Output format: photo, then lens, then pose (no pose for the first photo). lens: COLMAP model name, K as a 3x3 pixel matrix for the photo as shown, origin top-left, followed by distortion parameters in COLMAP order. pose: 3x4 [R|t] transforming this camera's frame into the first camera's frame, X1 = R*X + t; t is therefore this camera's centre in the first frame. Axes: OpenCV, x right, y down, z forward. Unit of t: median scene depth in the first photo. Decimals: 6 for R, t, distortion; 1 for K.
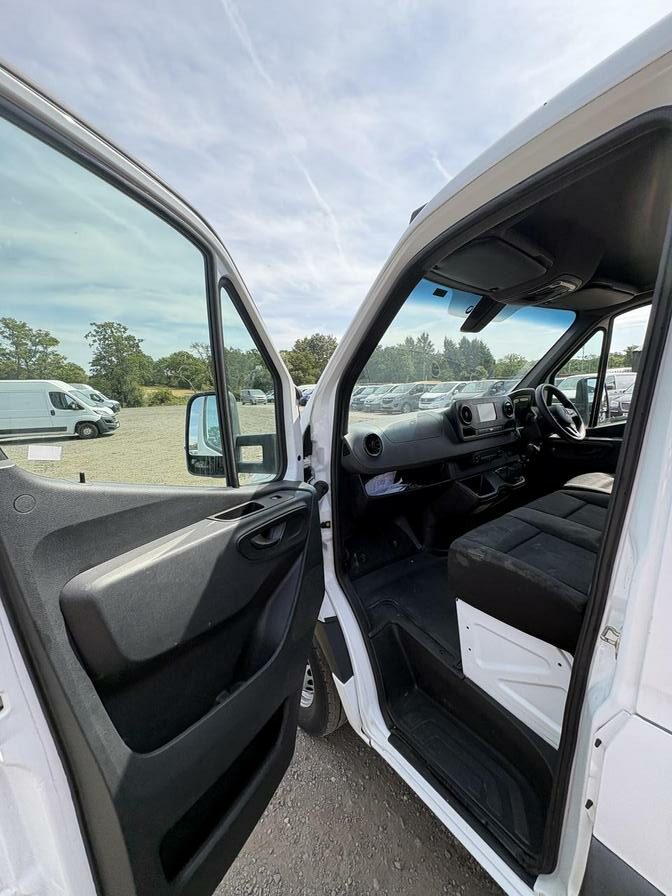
lens RADIAL K [[356.5, 0, 335.0], [0, 356.5, 448.1], [0, 0, 1]] dist [-0.000699, 0.000269]
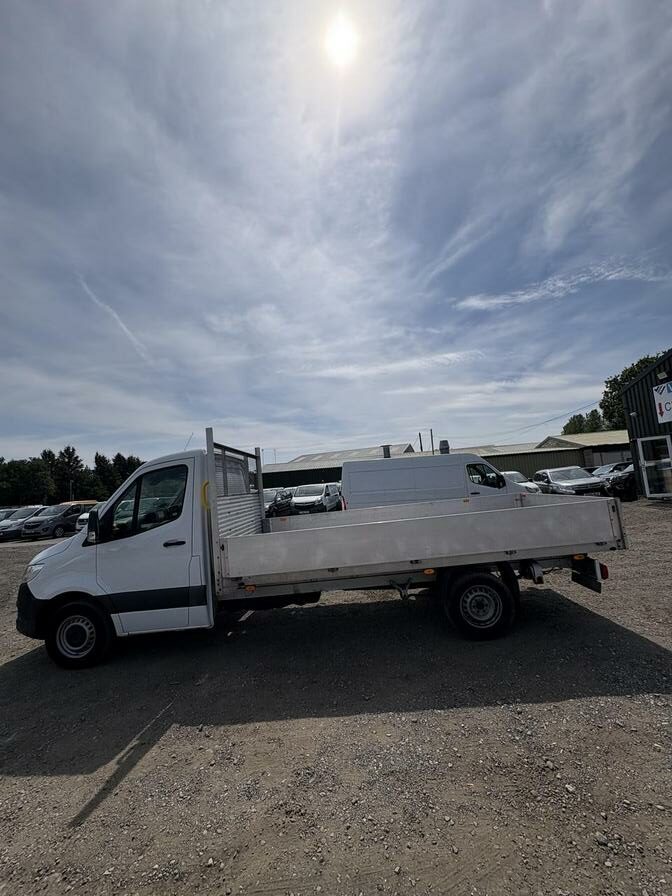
lens RADIAL K [[356.5, 0, 336.2], [0, 356.5, 435.7], [0, 0, 1]] dist [-0.000699, 0.000269]
pose [[0.631811, 0.093991, 0.769402, -0.775729], [0.180094, 0.947656, -0.263655, 0.229666], [-0.753910, 0.305145, 0.581813, -1.357337]]
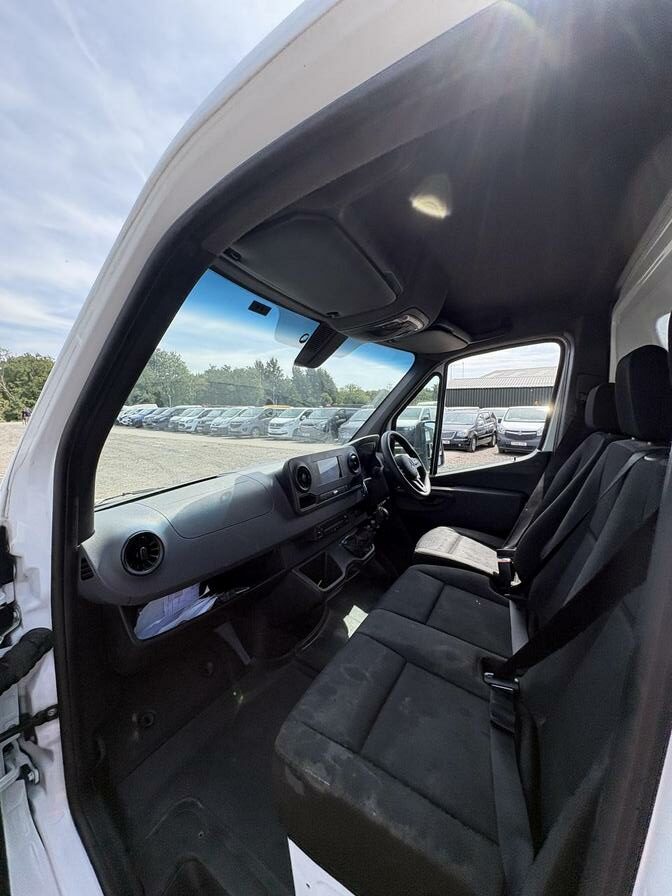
lens RADIAL K [[356.5, 0, 335.9], [0, 356.5, 446.9], [0, 0, 1]] dist [-0.000699, 0.000269]
pose [[0.916342, -0.006807, 0.400339, 0.114389], [0.032939, 0.997748, -0.058428, -0.094509], [-0.399040, 0.066726, 0.914502, 0.251115]]
